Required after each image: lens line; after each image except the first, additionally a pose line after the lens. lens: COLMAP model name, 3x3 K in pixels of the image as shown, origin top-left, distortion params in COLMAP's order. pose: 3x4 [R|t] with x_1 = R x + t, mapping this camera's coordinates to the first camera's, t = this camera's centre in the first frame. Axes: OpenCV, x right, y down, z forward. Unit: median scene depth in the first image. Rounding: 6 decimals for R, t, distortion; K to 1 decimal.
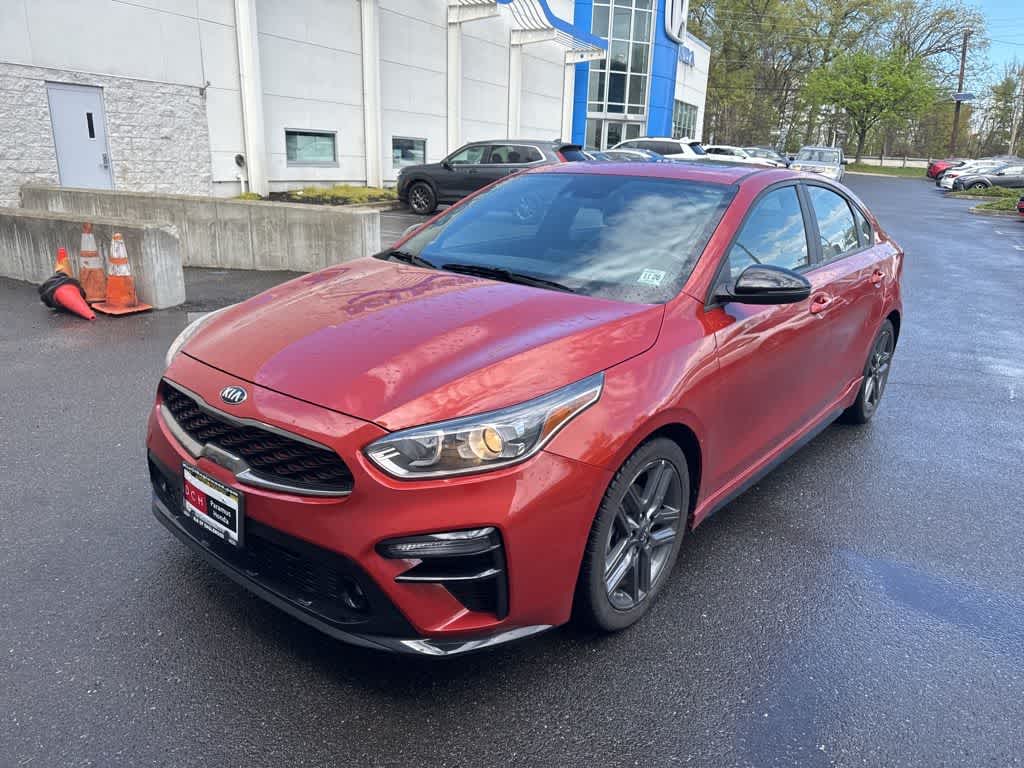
lens RADIAL K [[734.8, 0, 512.3], [0, 734.8, 384.2], [0, 0, 1]] dist [0.023971, -0.025328]
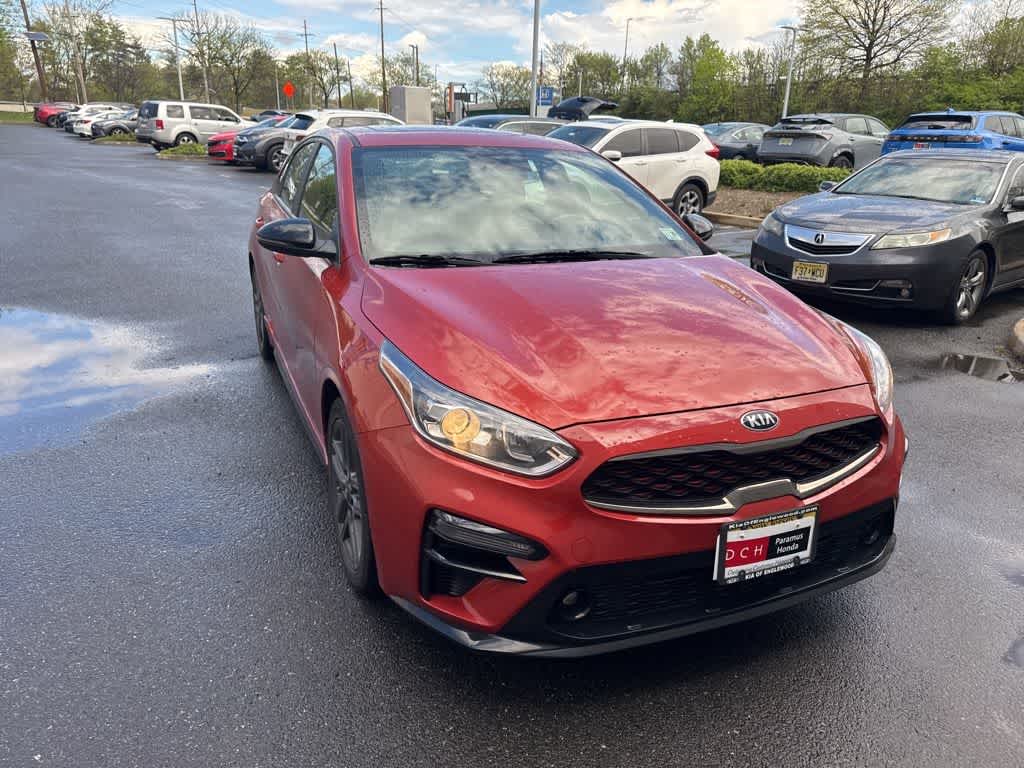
lens RADIAL K [[734.8, 0, 512.3], [0, 734.8, 384.2], [0, 0, 1]] dist [0.023971, -0.025328]
pose [[0.456380, -0.308836, 0.834469, -0.224331], [0.249753, 0.944592, 0.213000, -0.052570], [-0.854015, 0.111202, 0.508225, 0.143396]]
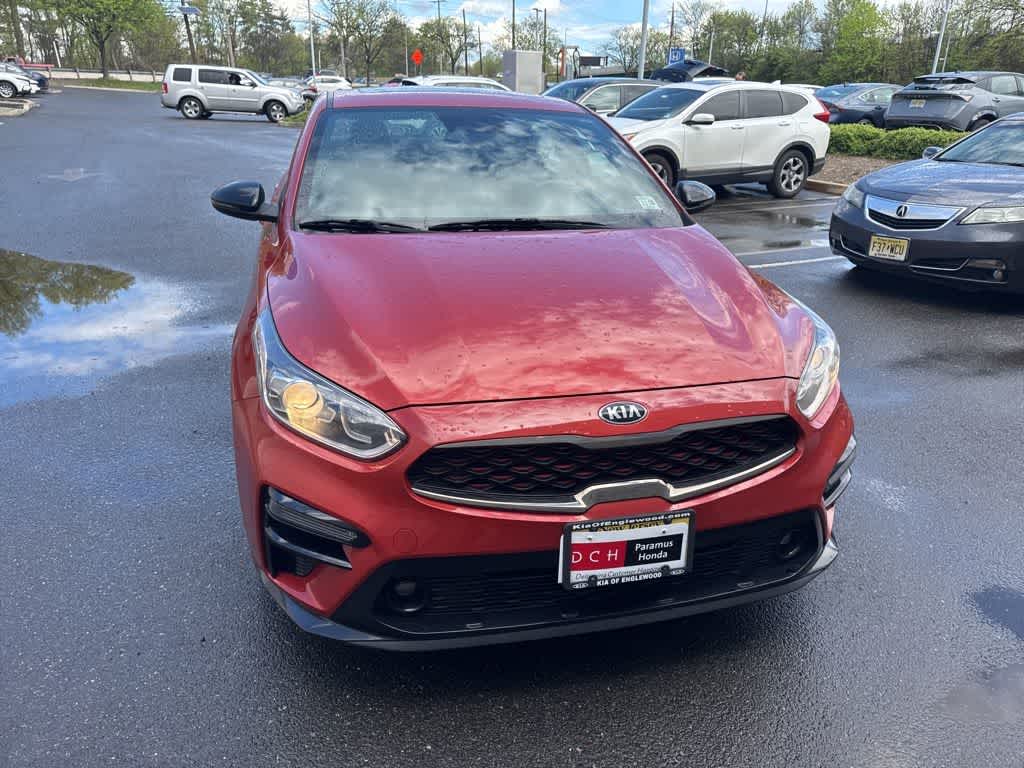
lens RADIAL K [[738.2, 0, 510.8], [0, 738.2, 377.4], [0, 0, 1]] dist [0.009038, -0.002337]
pose [[0.598649, -0.308465, 0.739235, -0.185738], [0.237227, 0.949751, 0.204197, -0.038480], [-0.765077, 0.053124, 0.641744, 0.103661]]
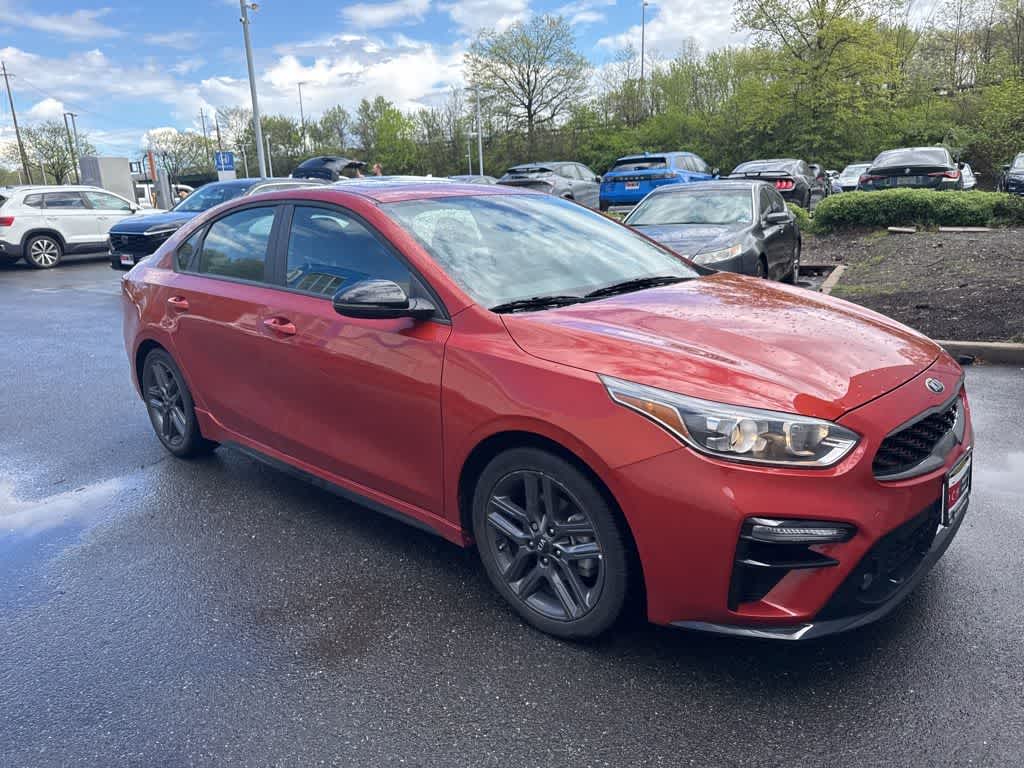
lens RADIAL K [[734.0, 0, 515.4], [0, 734.0, 388.5], [0, 0, 1]] dist [0.045063, -0.061520]
pose [[0.058367, -0.296376, 0.953286, -0.260549], [0.330401, 0.906833, 0.261704, -0.084235], [-0.942034, 0.299692, 0.150852, 0.254701]]
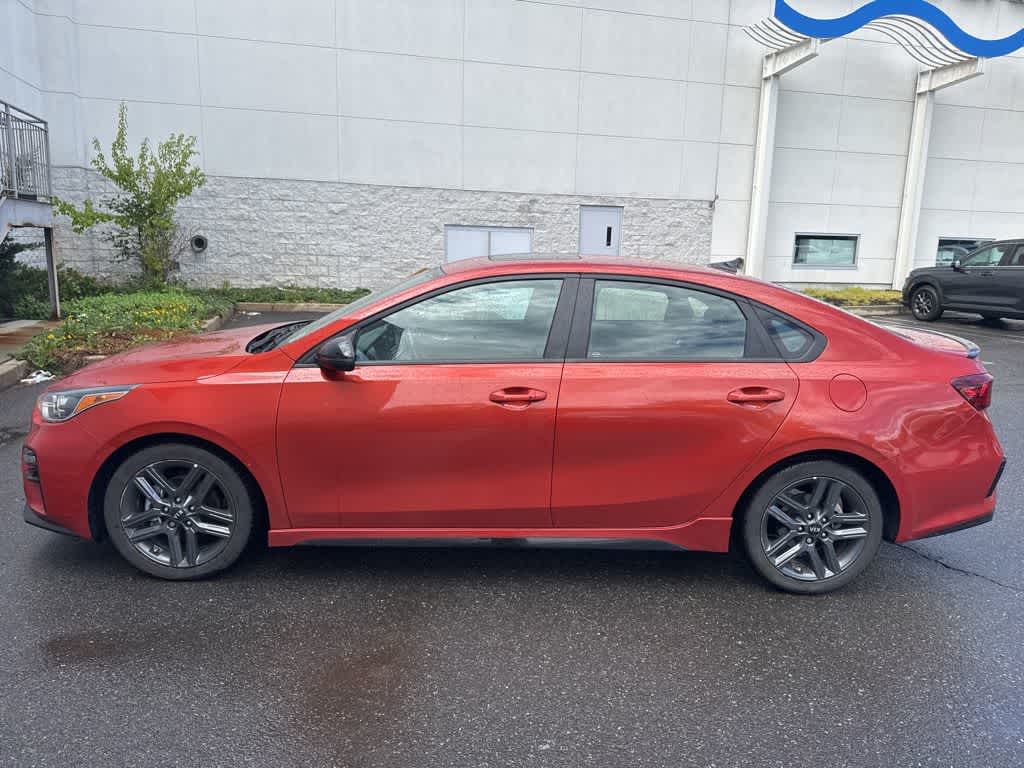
lens RADIAL K [[726.2, 0, 498.4], [0, 726.2, 384.9], [0, 0, 1]] dist [0.030300, -0.093220]
pose [[0.639921, 0.123053, -0.758524, 0.308979], [-0.222922, 0.974375, -0.029995, -0.023984], [0.735396, 0.188286, 0.650954, 0.103635]]
